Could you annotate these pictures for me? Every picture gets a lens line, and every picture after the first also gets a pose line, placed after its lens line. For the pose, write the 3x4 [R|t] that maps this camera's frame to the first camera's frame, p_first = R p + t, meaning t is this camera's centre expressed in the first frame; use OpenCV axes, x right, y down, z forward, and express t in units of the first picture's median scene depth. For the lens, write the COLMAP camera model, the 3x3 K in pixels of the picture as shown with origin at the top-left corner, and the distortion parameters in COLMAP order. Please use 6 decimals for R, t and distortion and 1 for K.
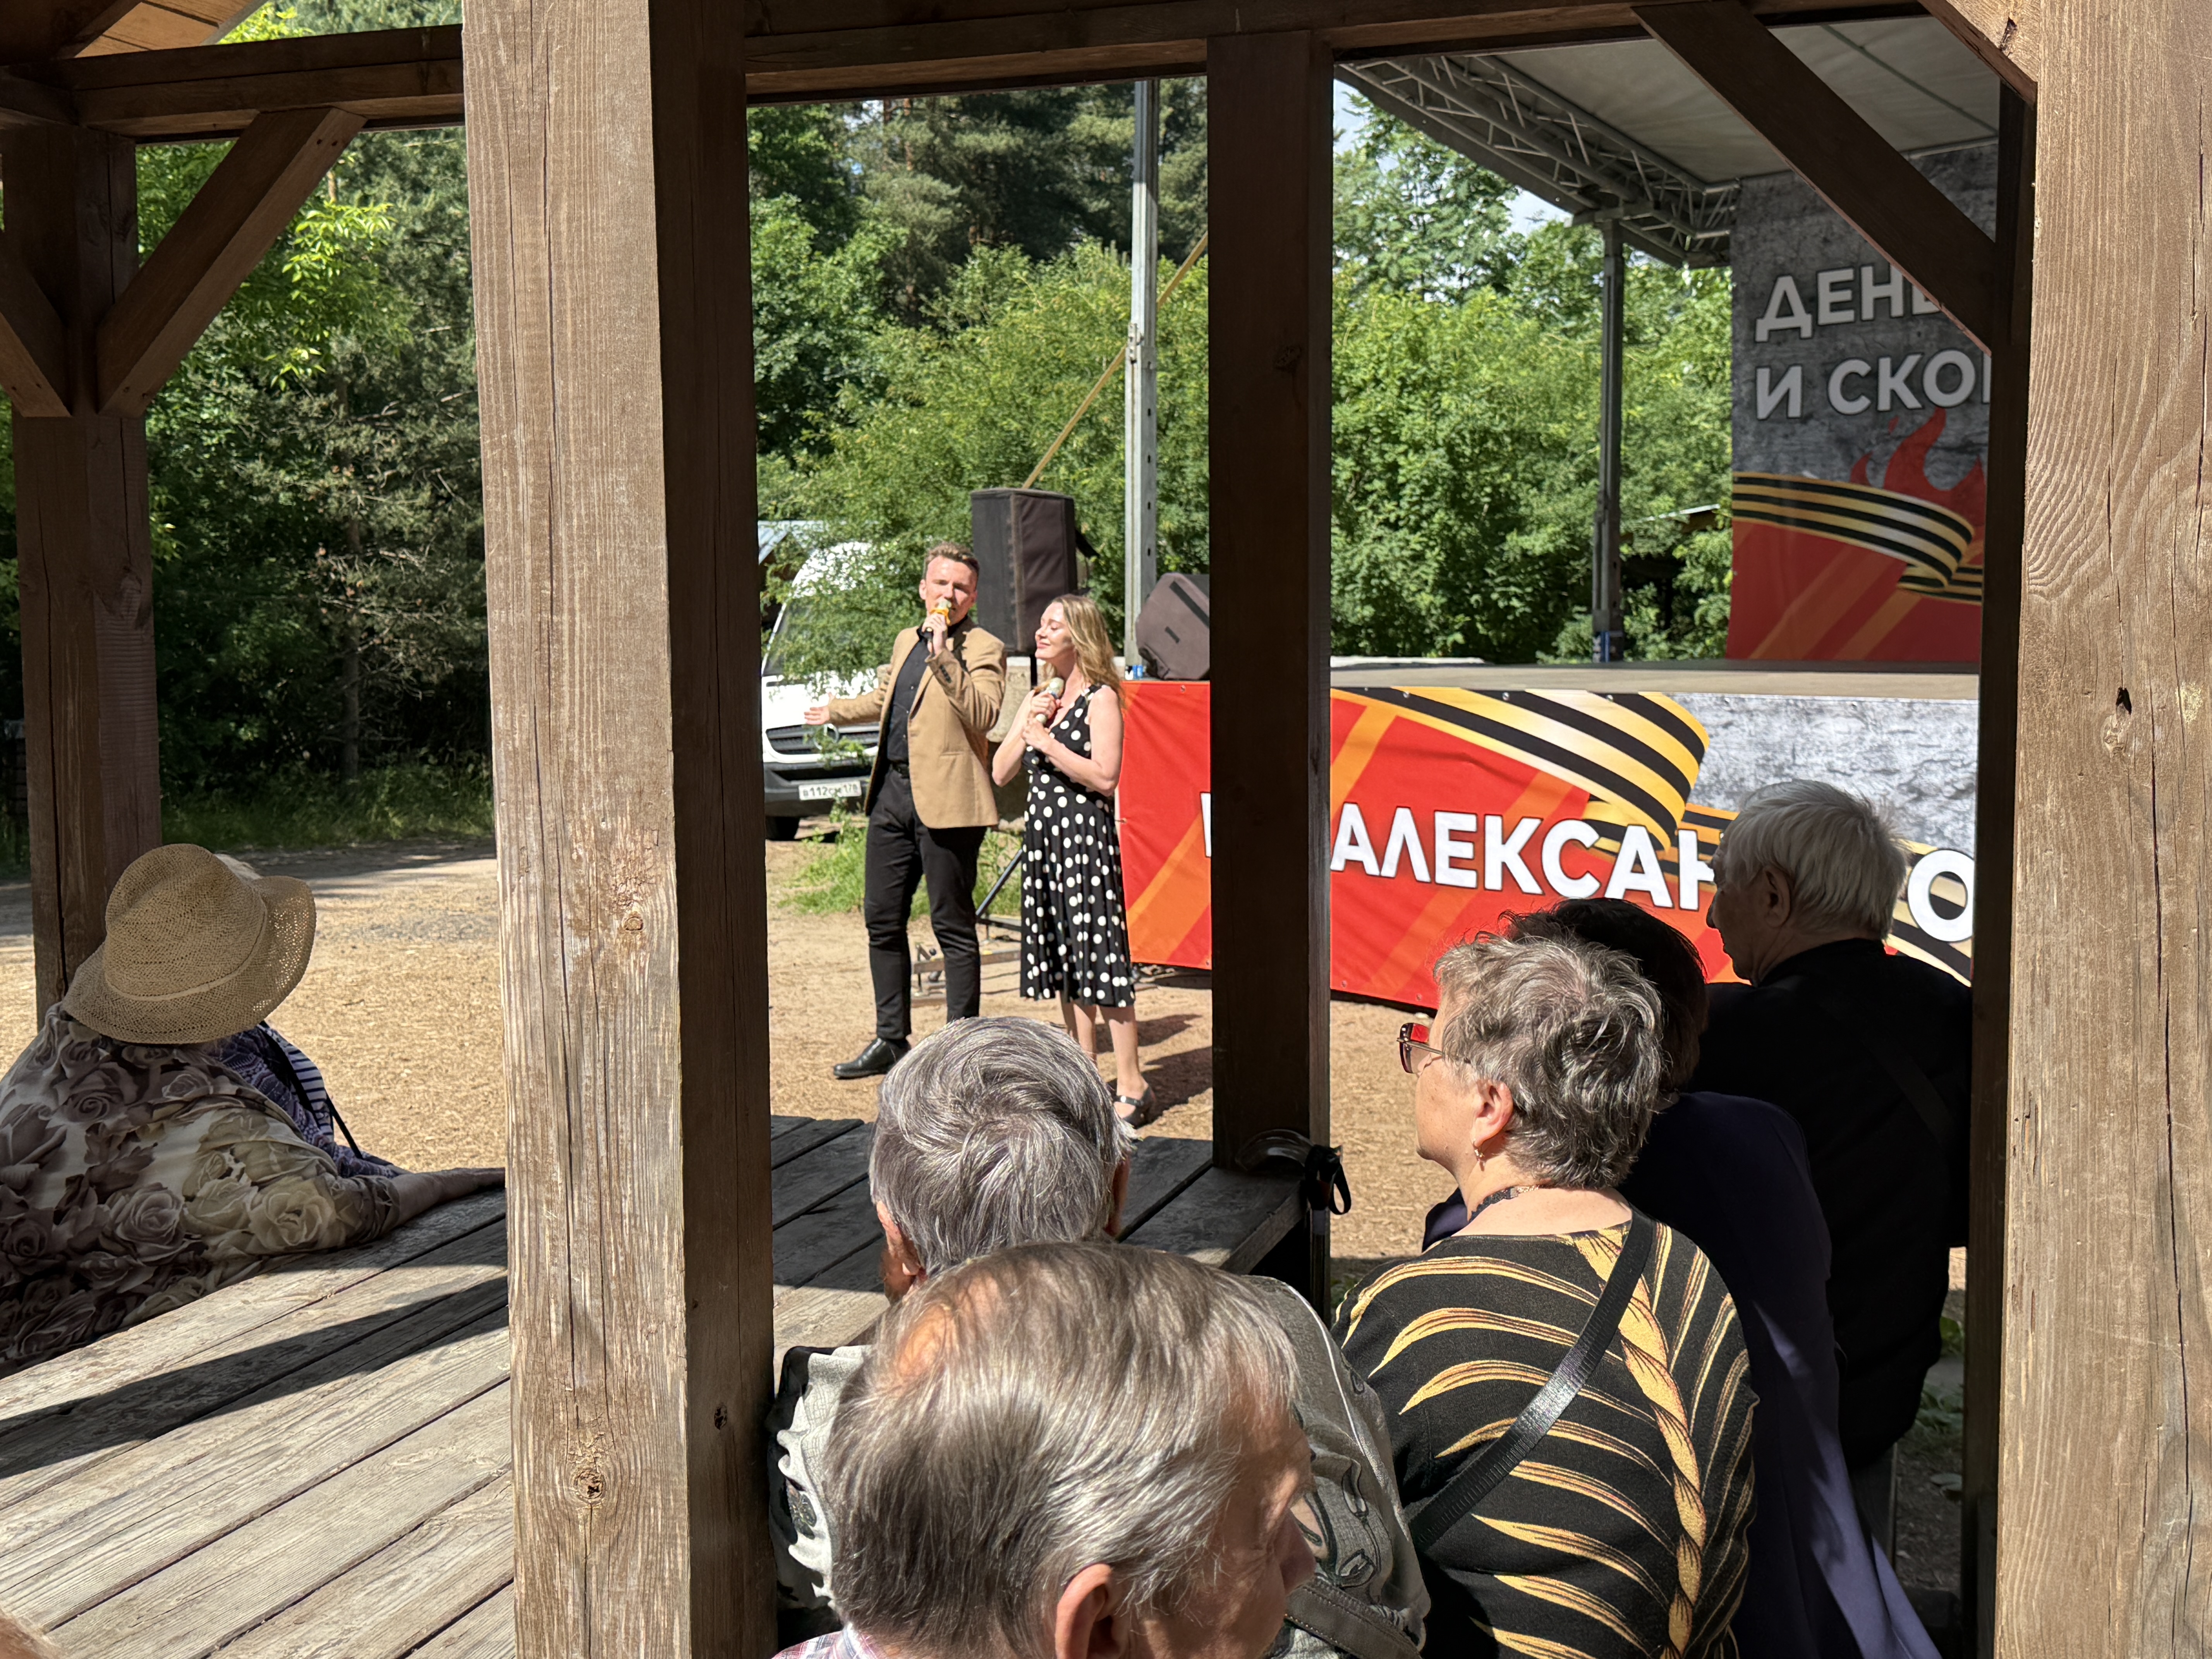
lens RADIAL K [[2608.1, 0, 1108.4], [0, 2608.1, 835.8], [0, 0, 1]] dist [0.149876, -0.013398]
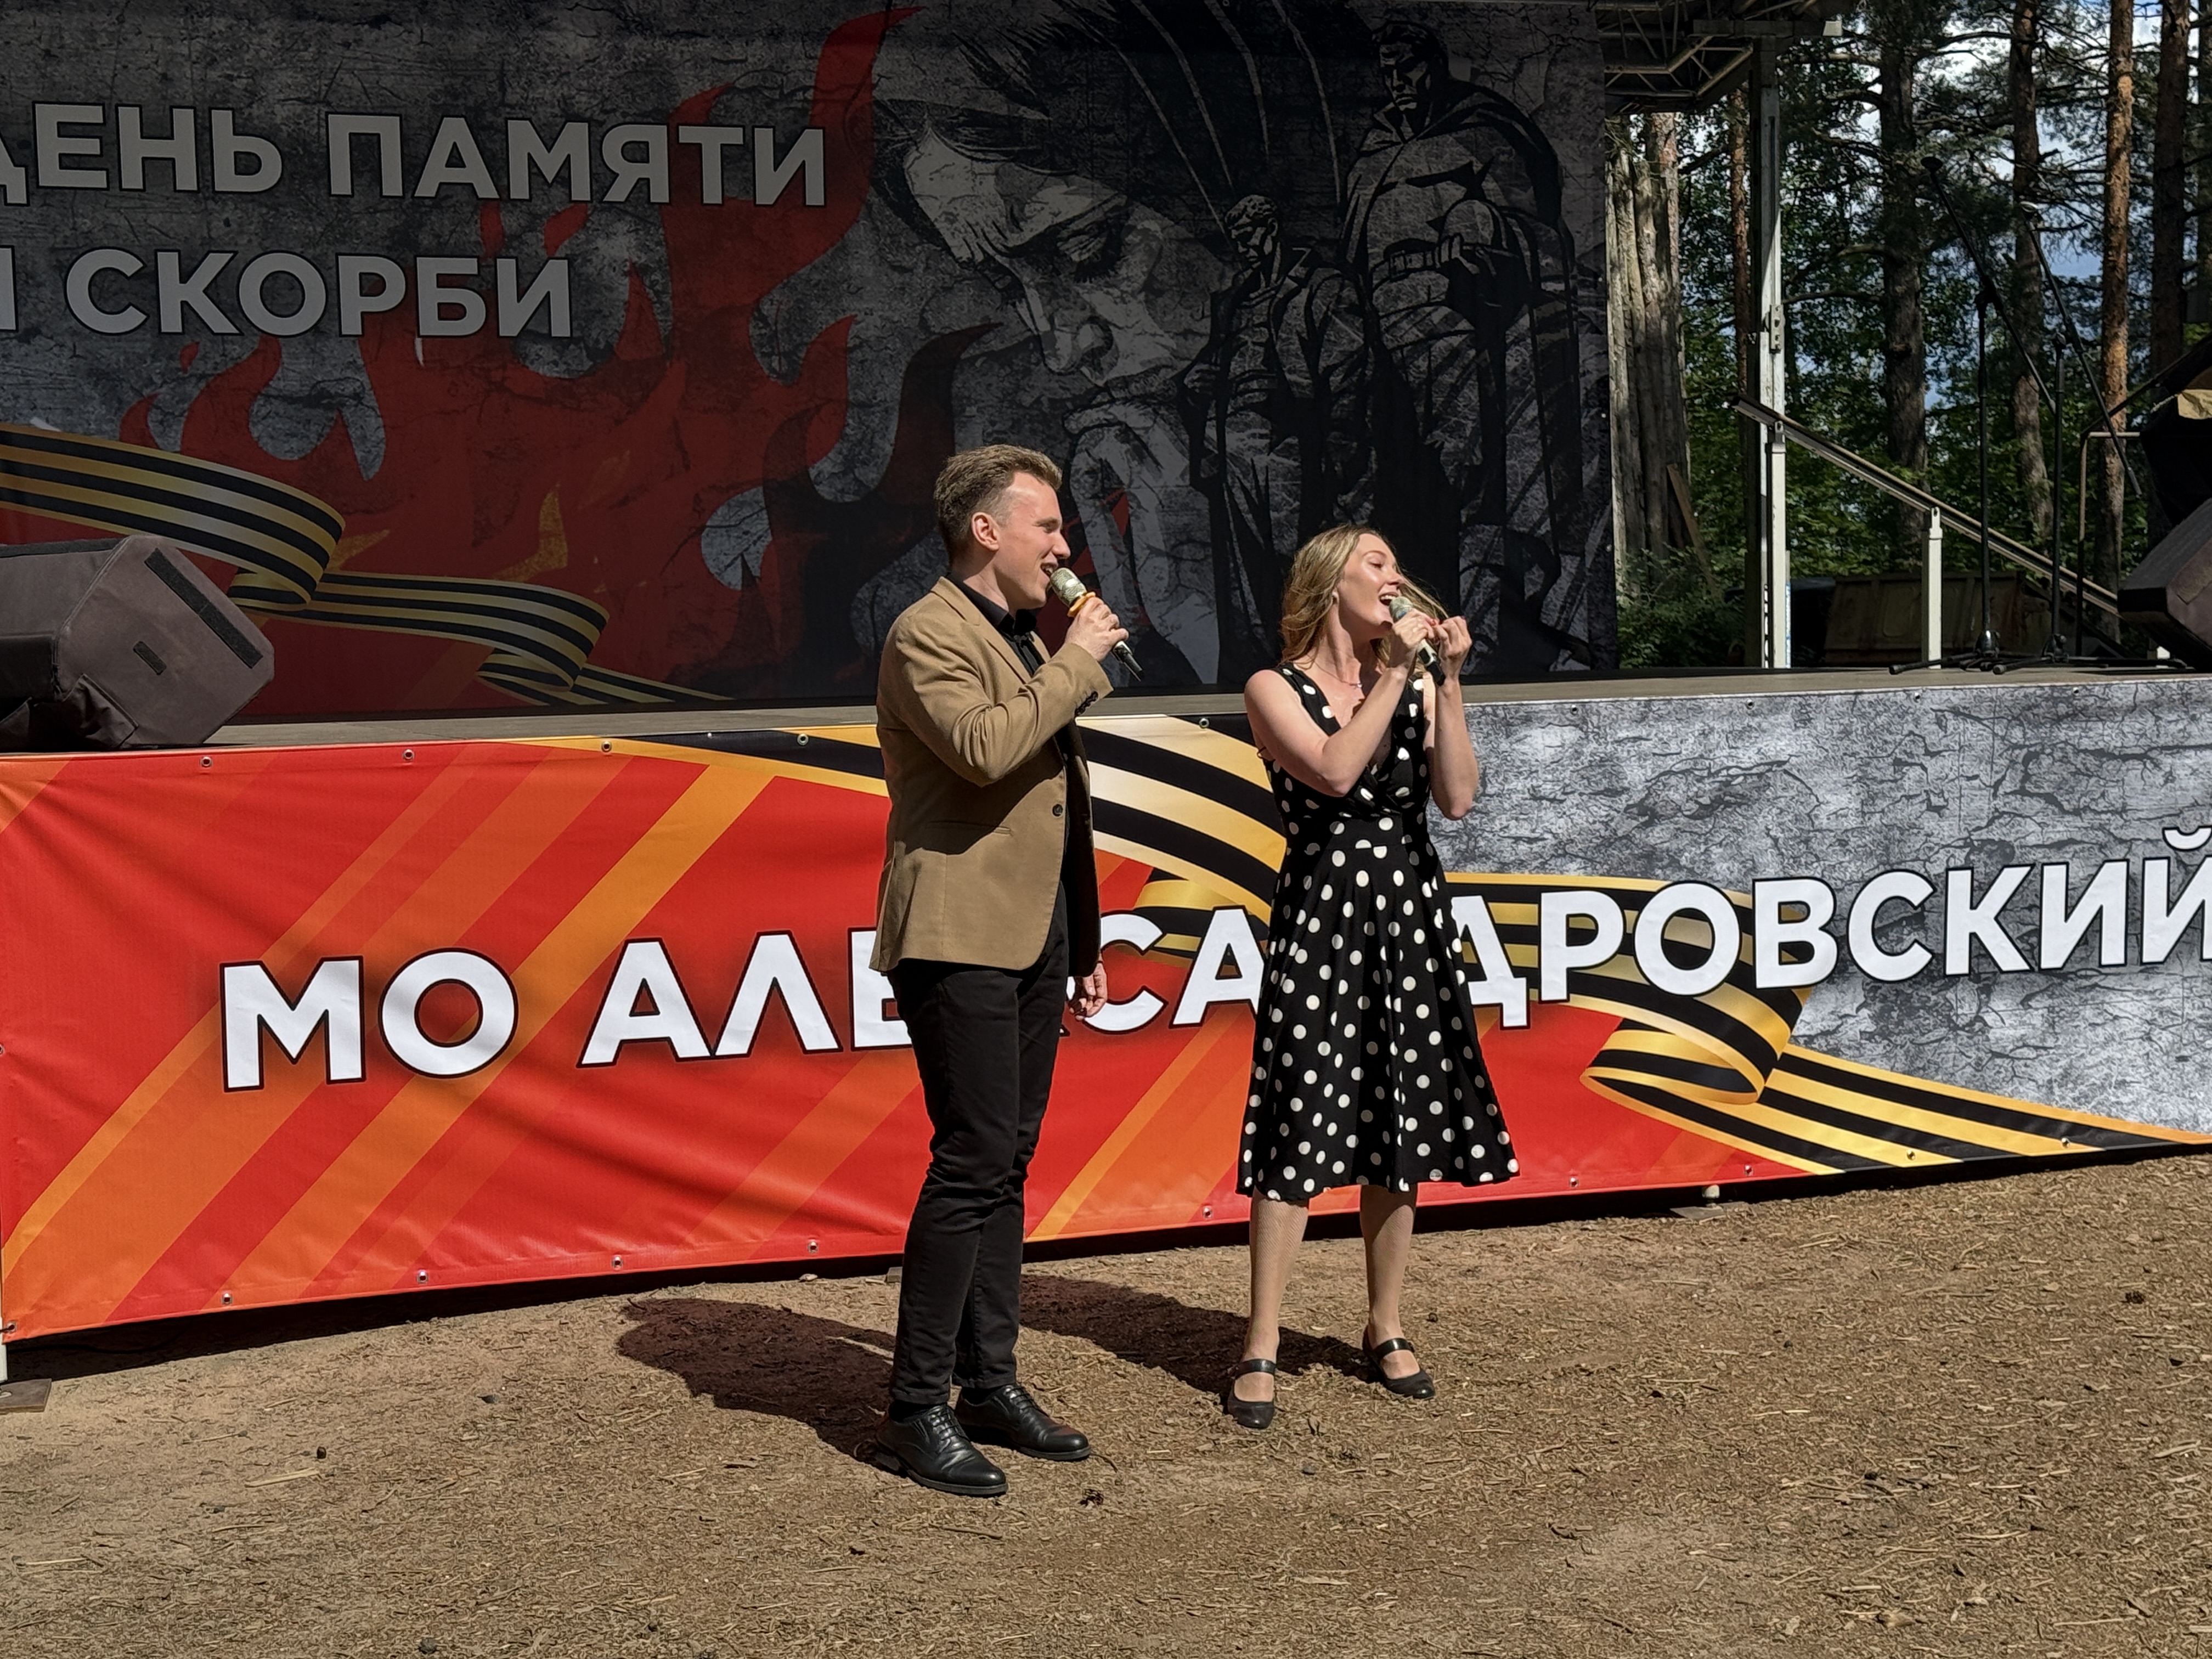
lens RADIAL K [[3547.3, 0, 1113.6], [0, 3547.3, 870.9], [0, 0, 1]] dist [0.195119, -0.256877]
pose [[0.333157, -0.066625, 0.940515, -0.625349], [0.110135, 0.993422, 0.031360, -0.042342], [-0.936417, 0.093136, 0.338303, 0.662649]]
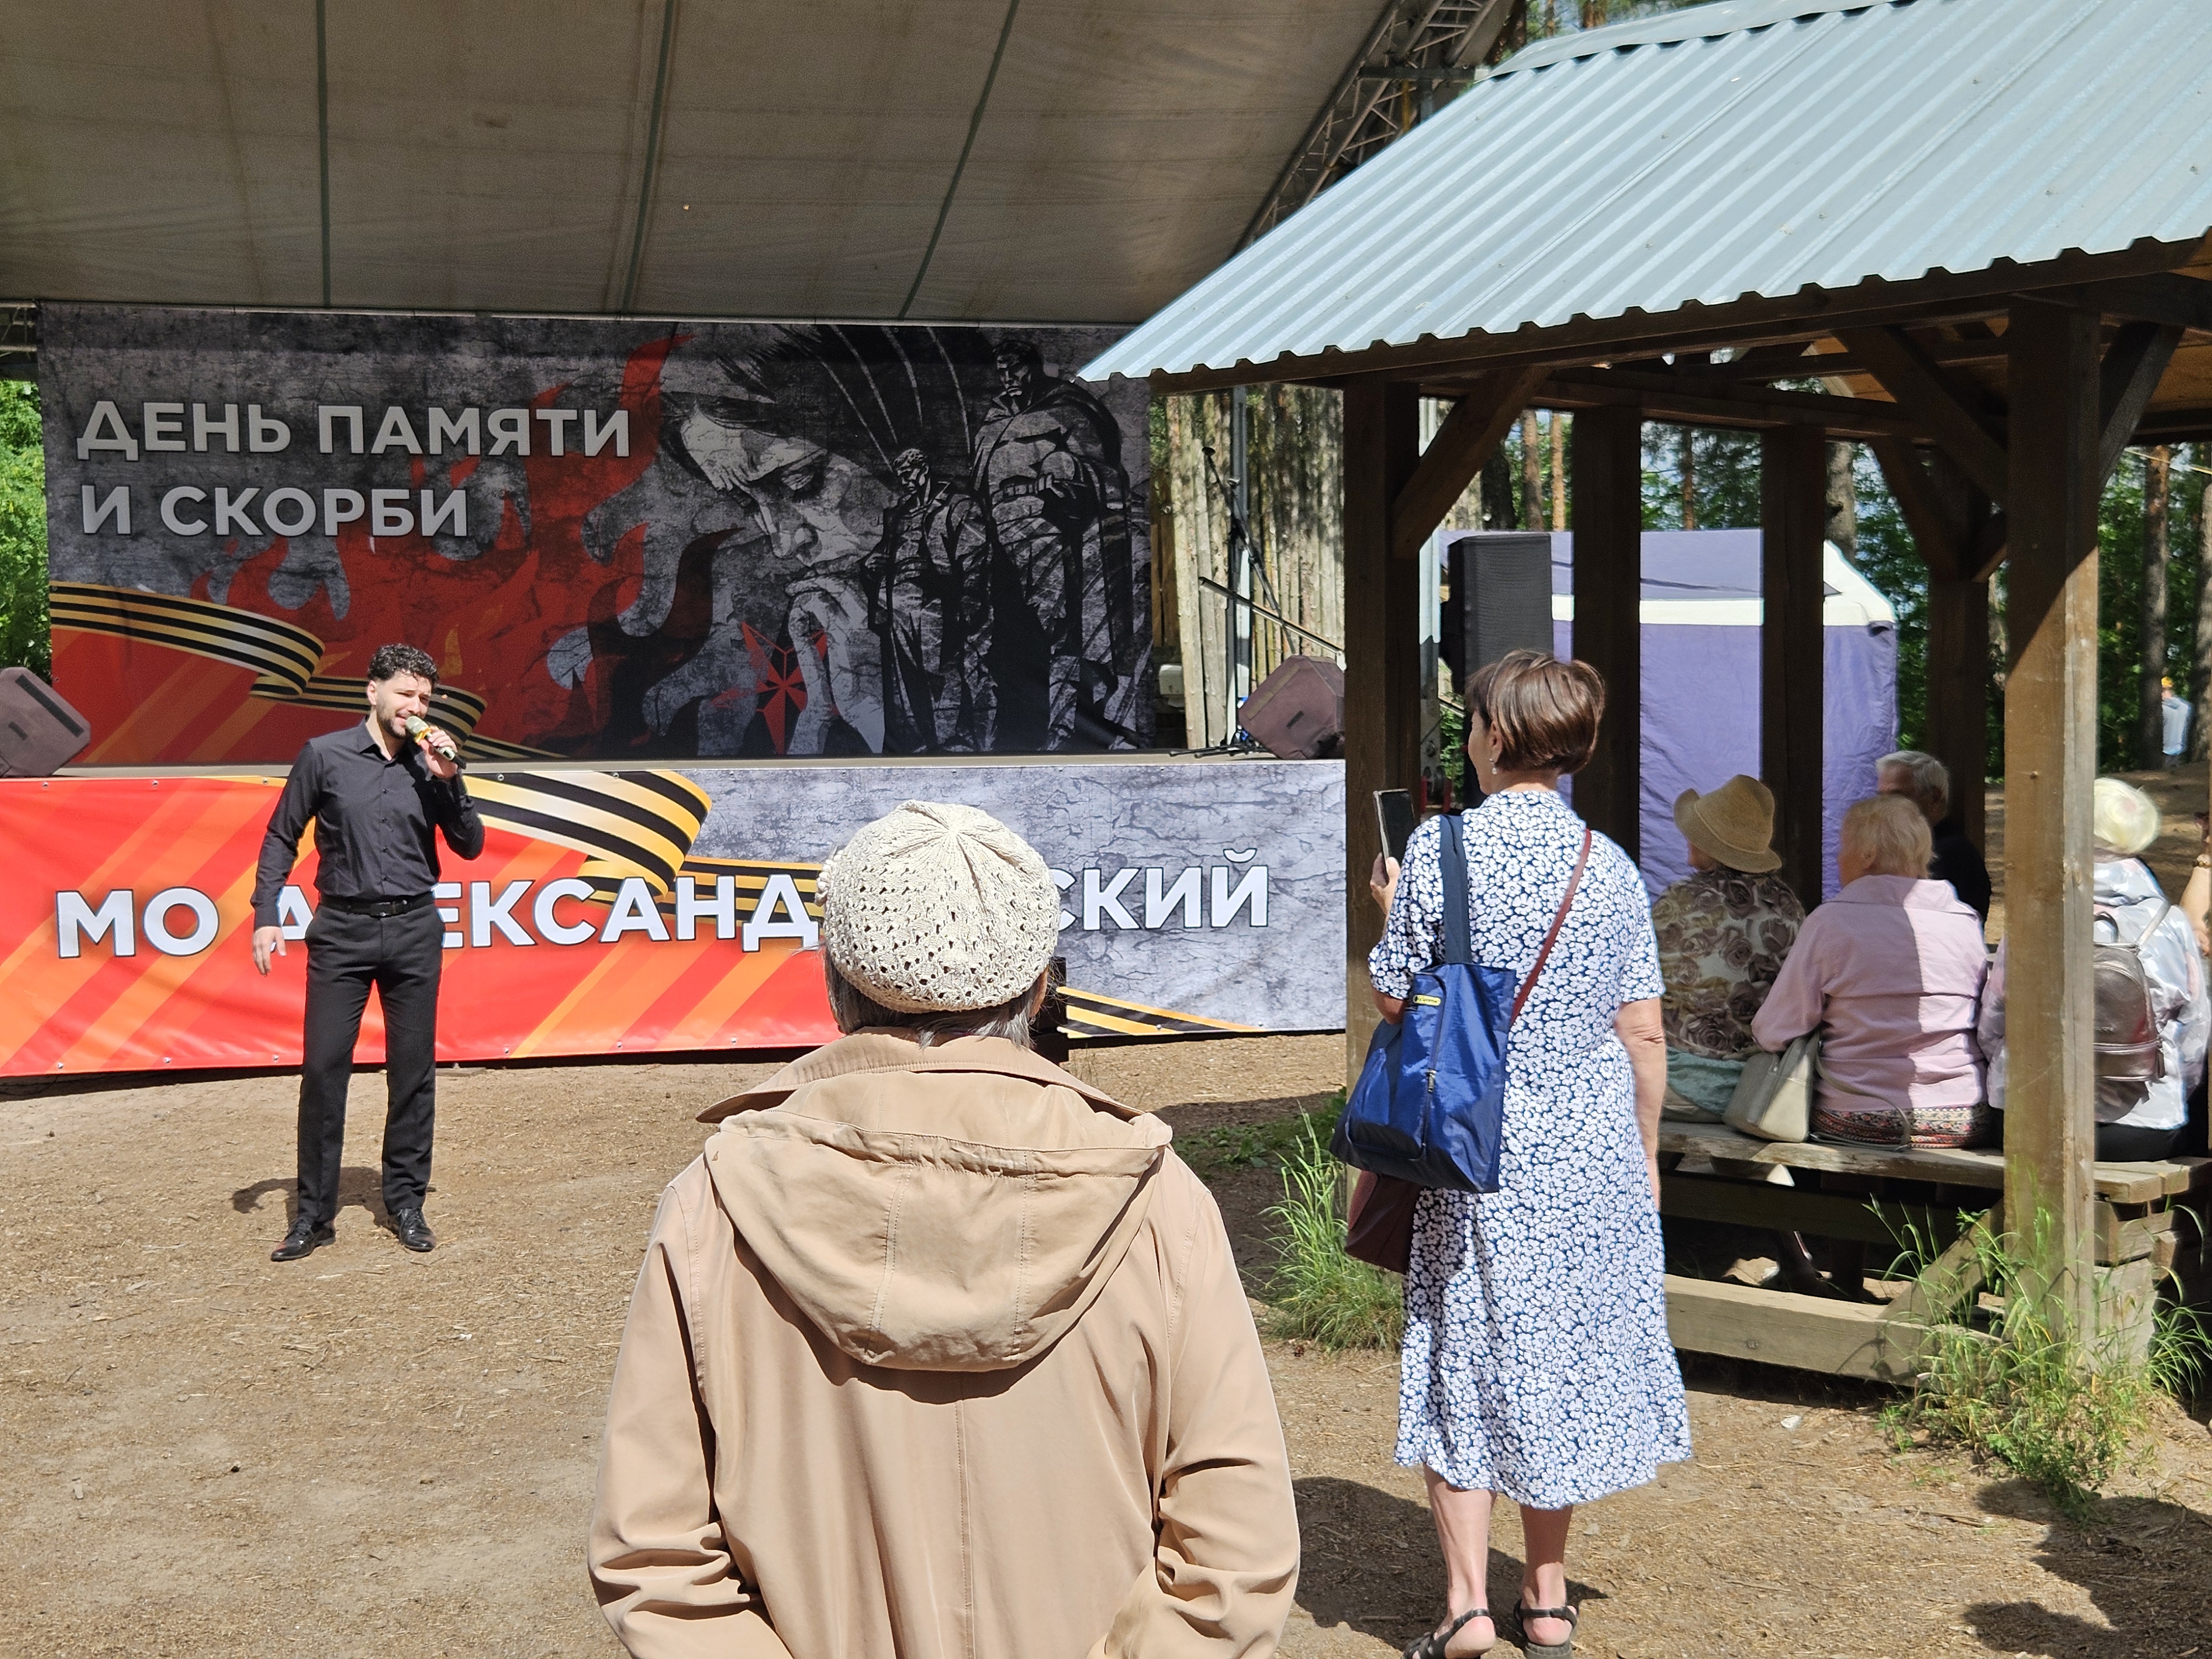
lens RADIAL K [[2987.8, 0, 1121.2], [0, 2987.8, 862.8], [0, 0, 1]] dist [0.130737, -0.181662]
pose [[0.456893, -0.044495, 0.888408, -0.873281], [0.087454, 0.996156, 0.004915, 0.002053], [-0.885212, 0.075449, 0.459029, 0.140807]]
